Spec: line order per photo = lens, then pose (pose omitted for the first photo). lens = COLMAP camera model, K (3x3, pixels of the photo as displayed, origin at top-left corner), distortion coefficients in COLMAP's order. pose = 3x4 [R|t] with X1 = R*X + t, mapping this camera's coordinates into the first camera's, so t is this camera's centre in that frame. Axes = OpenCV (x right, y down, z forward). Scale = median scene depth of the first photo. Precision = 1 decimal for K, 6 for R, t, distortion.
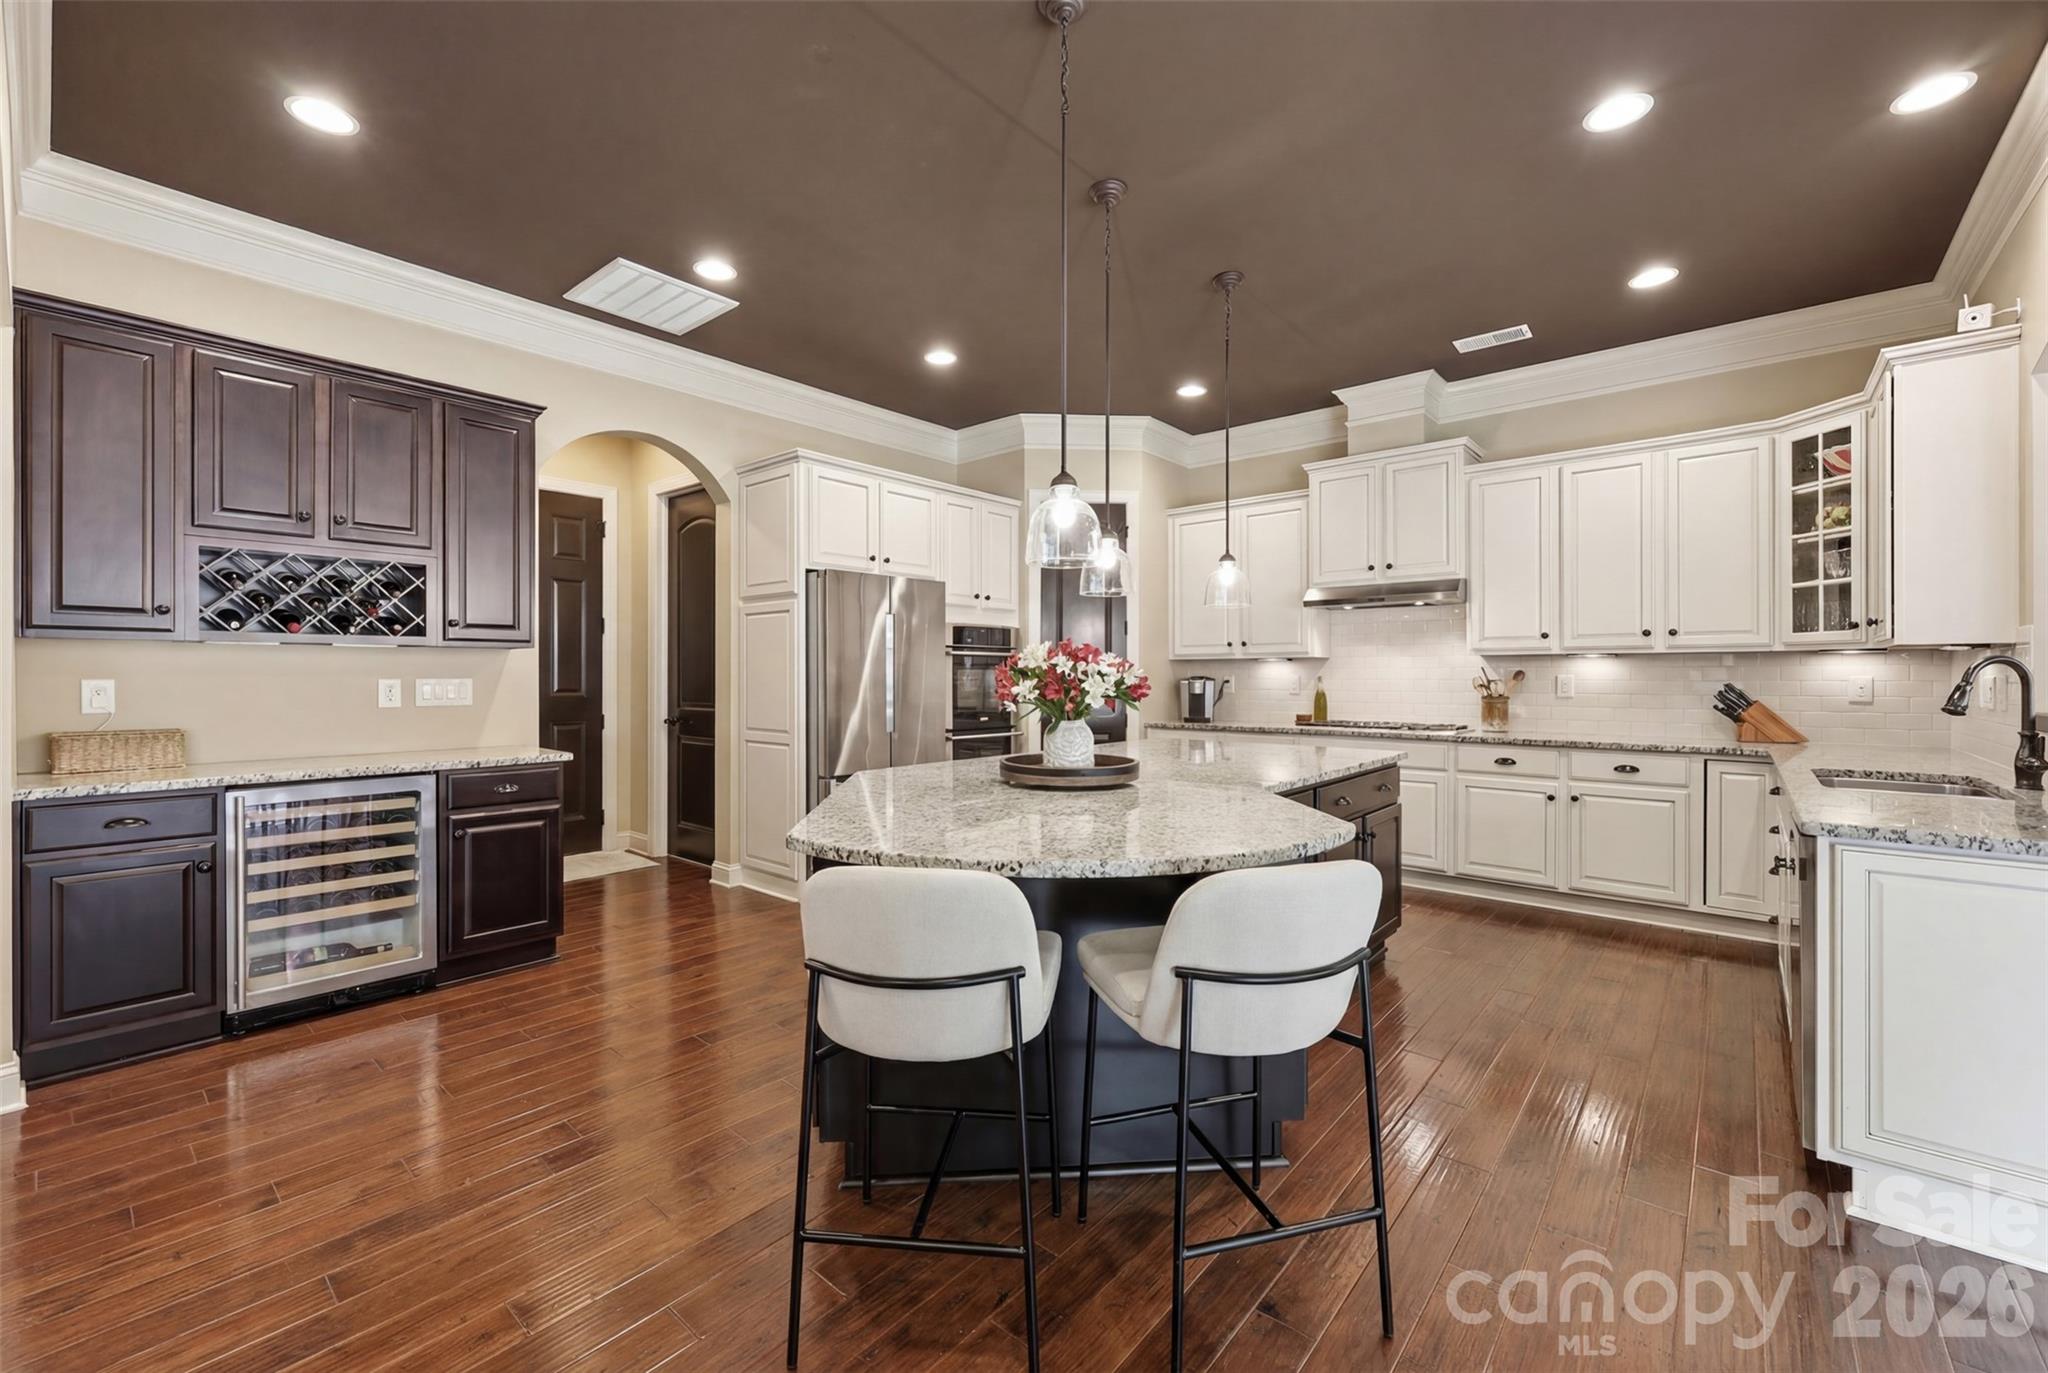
lens RADIAL K [[840.3, 0, 1024.7], [0, 840.3, 678.3], [0, 0, 1]] dist [0.000470, -0.000053]
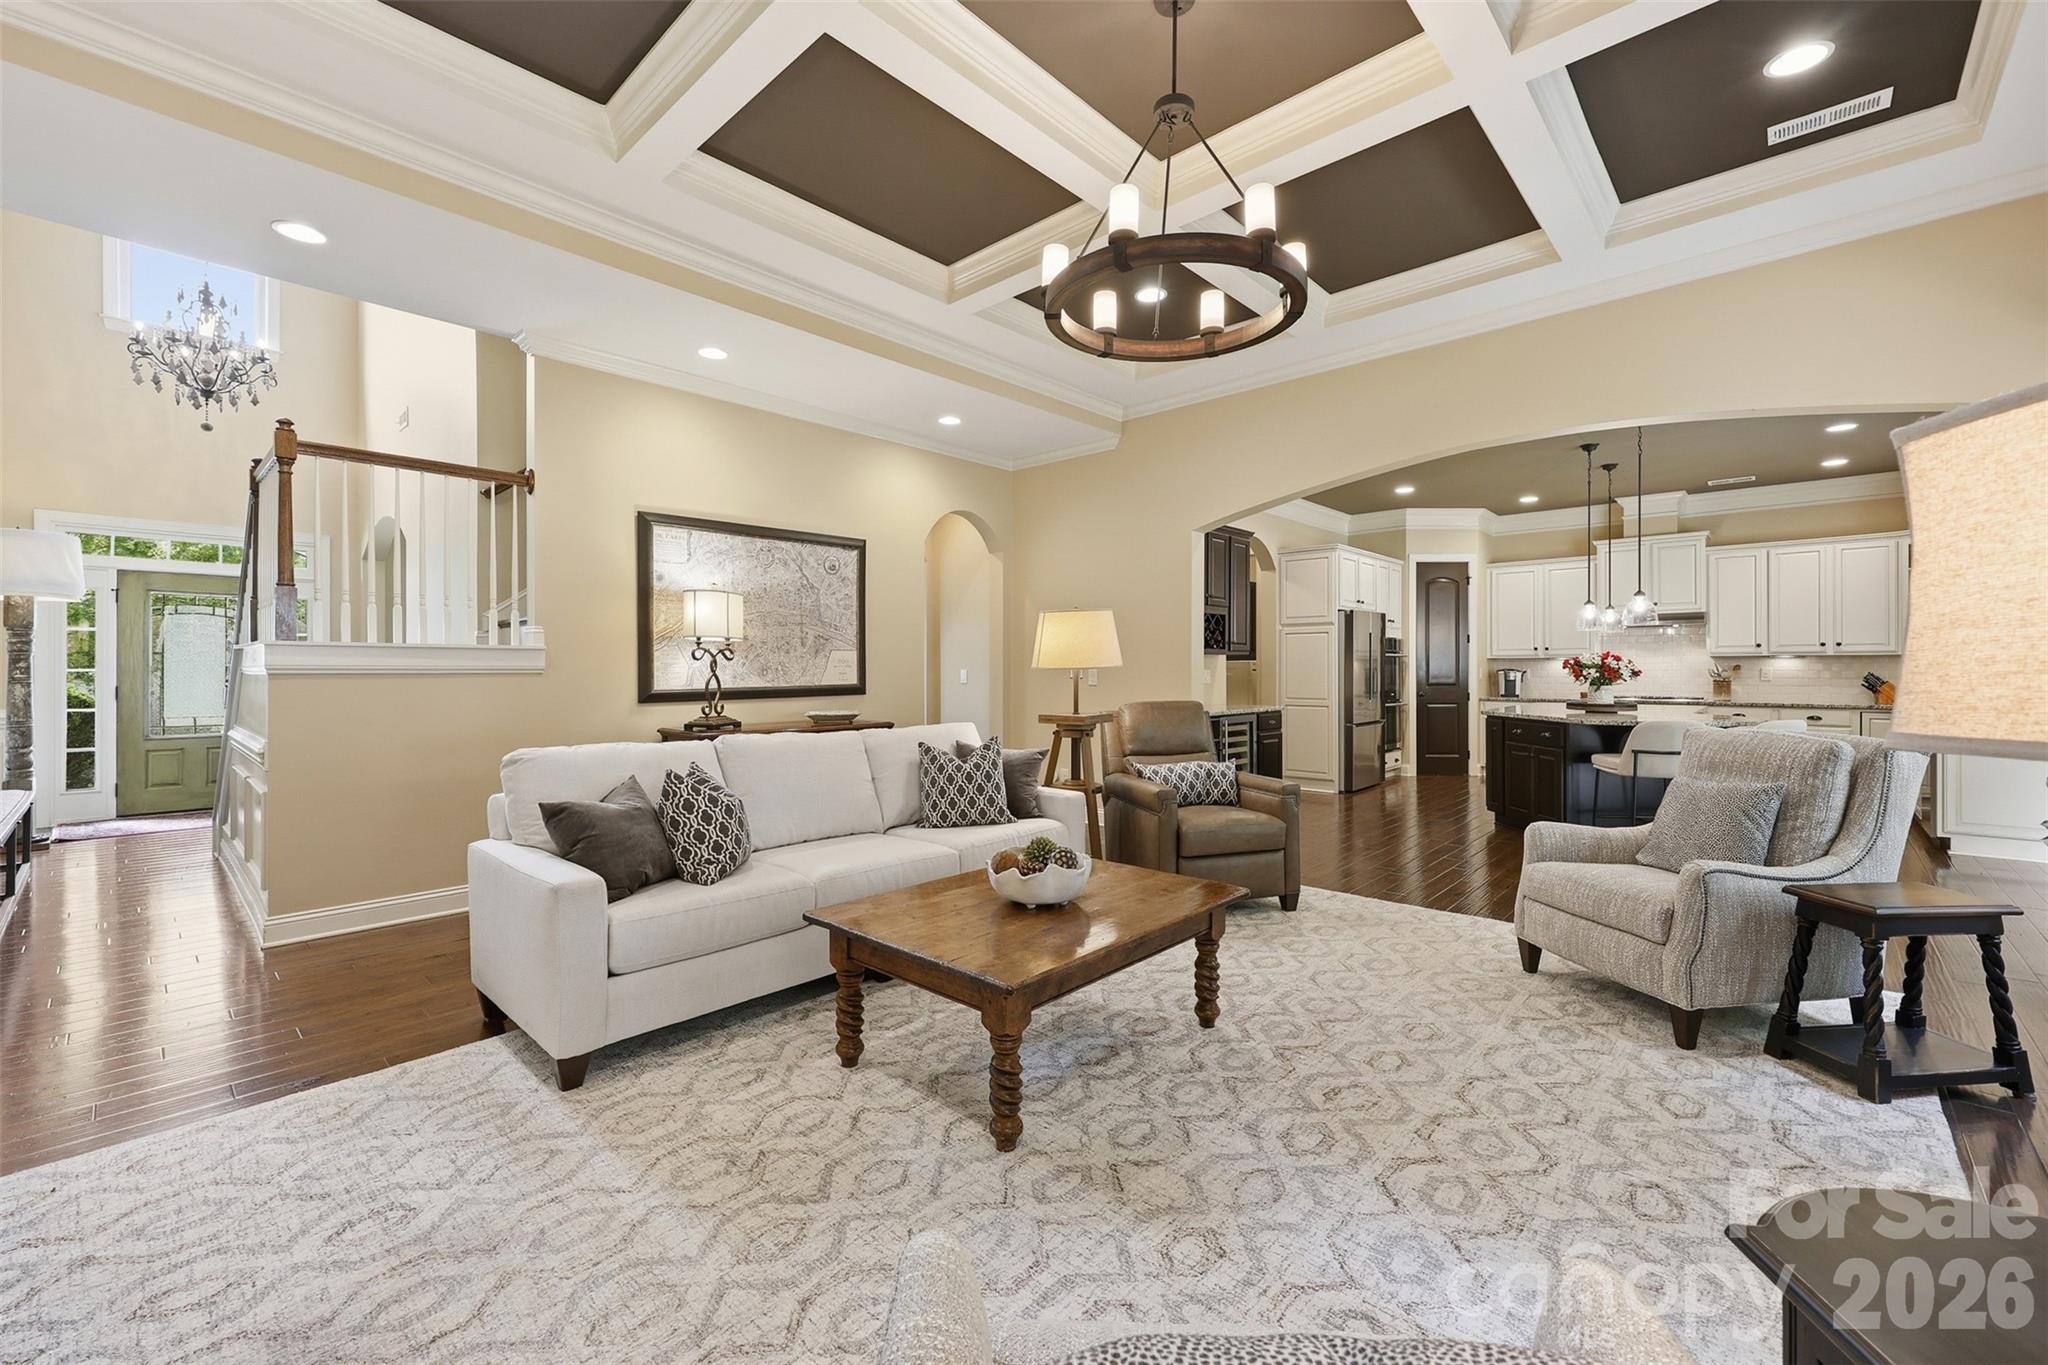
lens RADIAL K [[840.3, 0, 1018.3], [0, 840.3, 676.3], [0, 0, 1]] dist [0.000470, -0.000053]
pose [[0.999135, 0.000555, -0.041591, -0.963972], [-0.000445, 0.999996, 0.002669, 0.011605], [0.041592, -0.002648, 0.999131, -0.928639]]
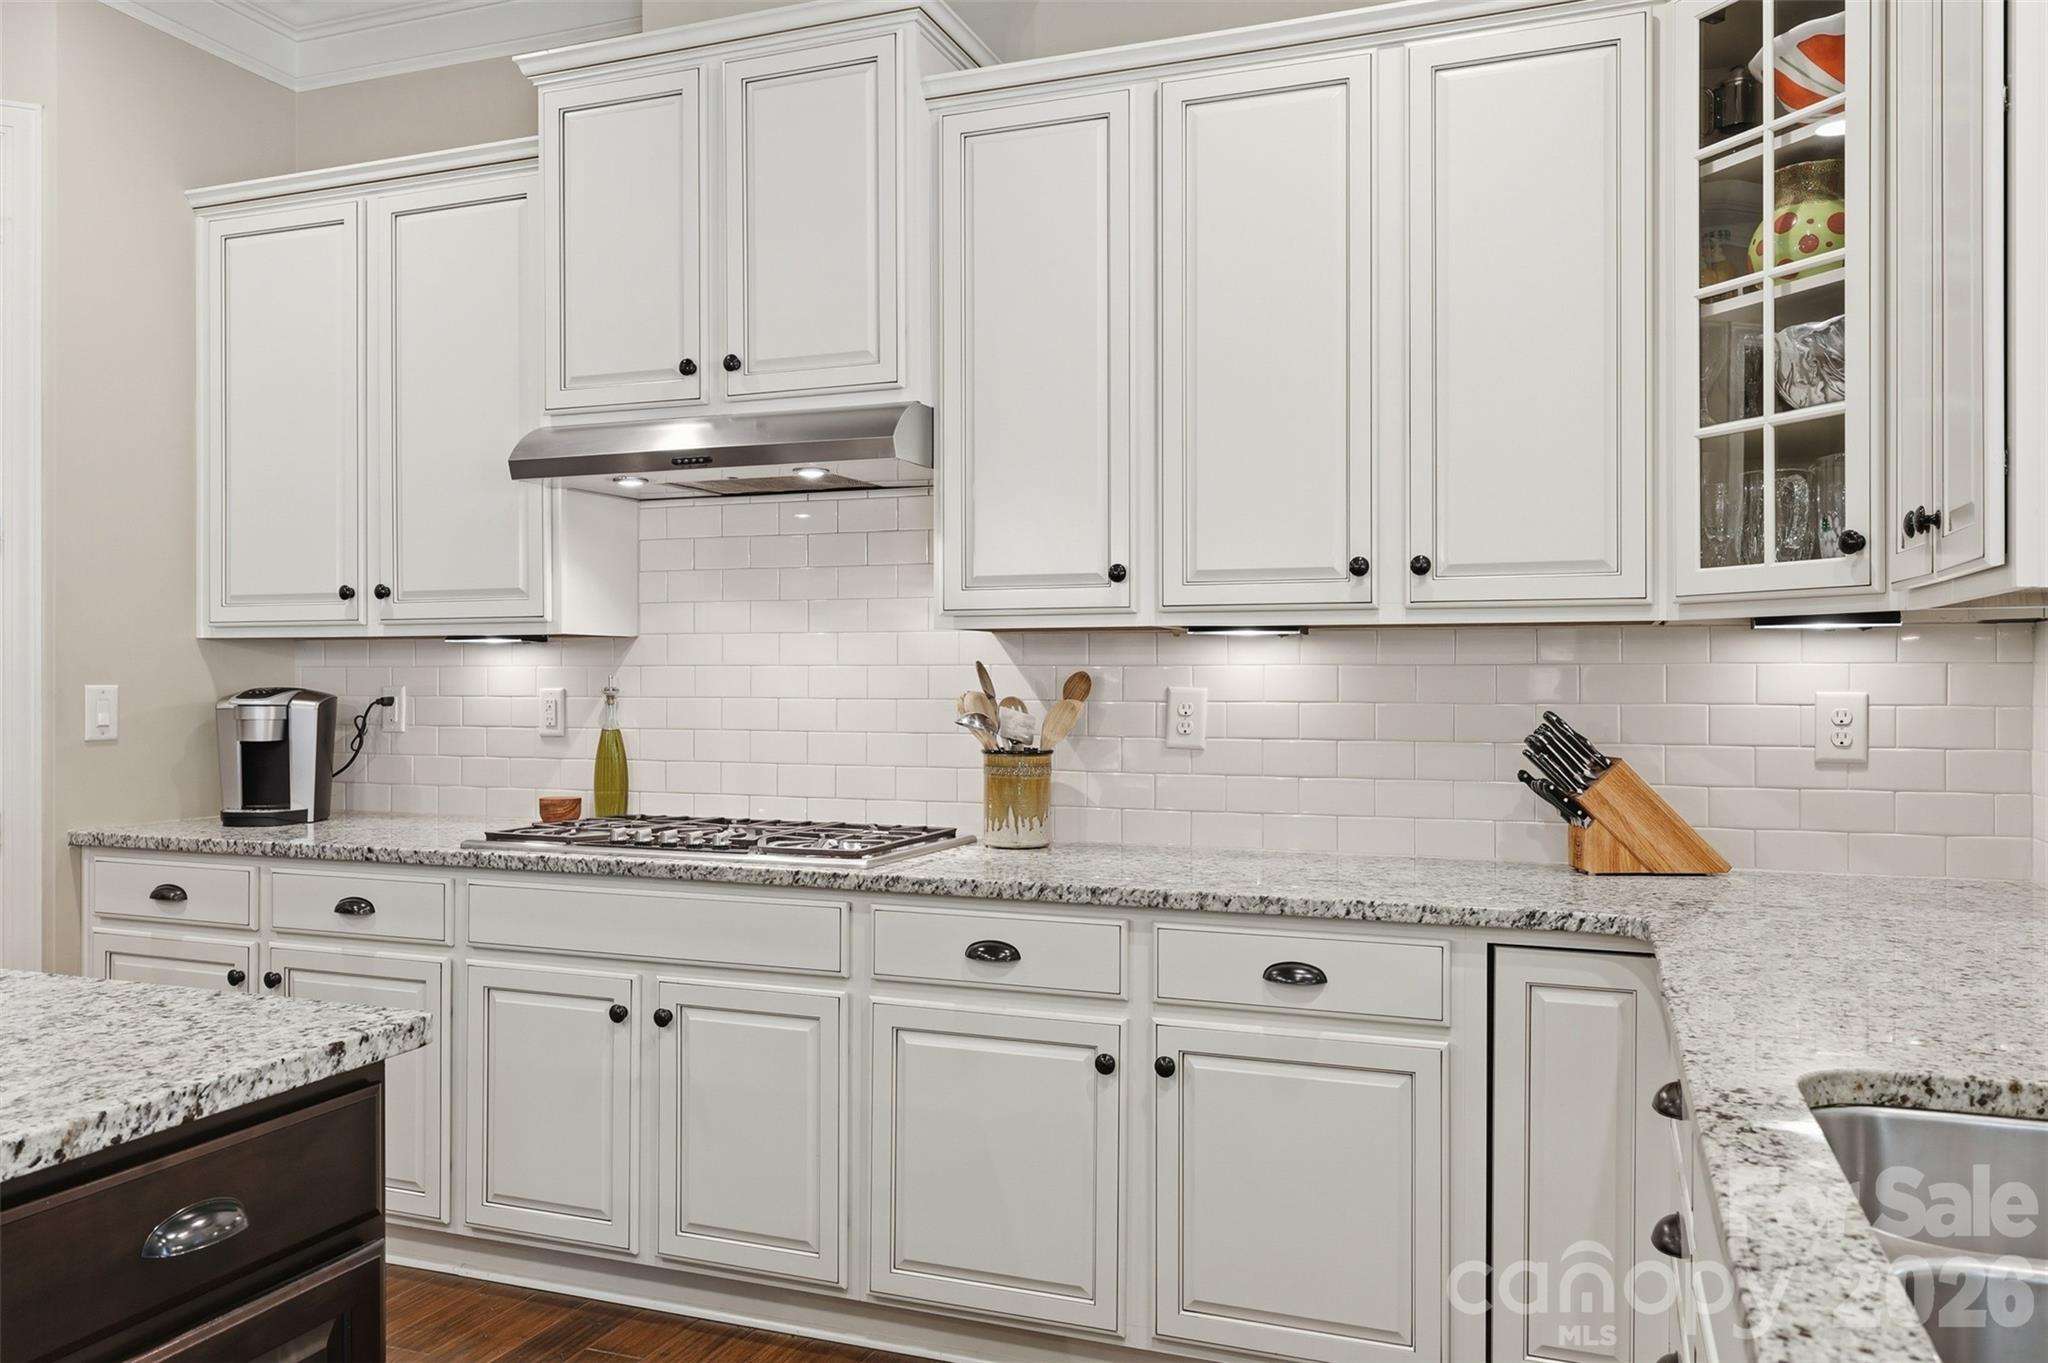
lens RADIAL K [[1520.8, 0, 1022.0], [0, 1520.8, 682.5], [0, 0, 1]] dist [0.025461, 0.012607]
pose [[0.941341, 0.000205, 0.337457, 0.411112], [0.000465, 0.999998, -0.001904, -0.005249], [-0.337457, 0.001949, 0.941339, 0.470847]]
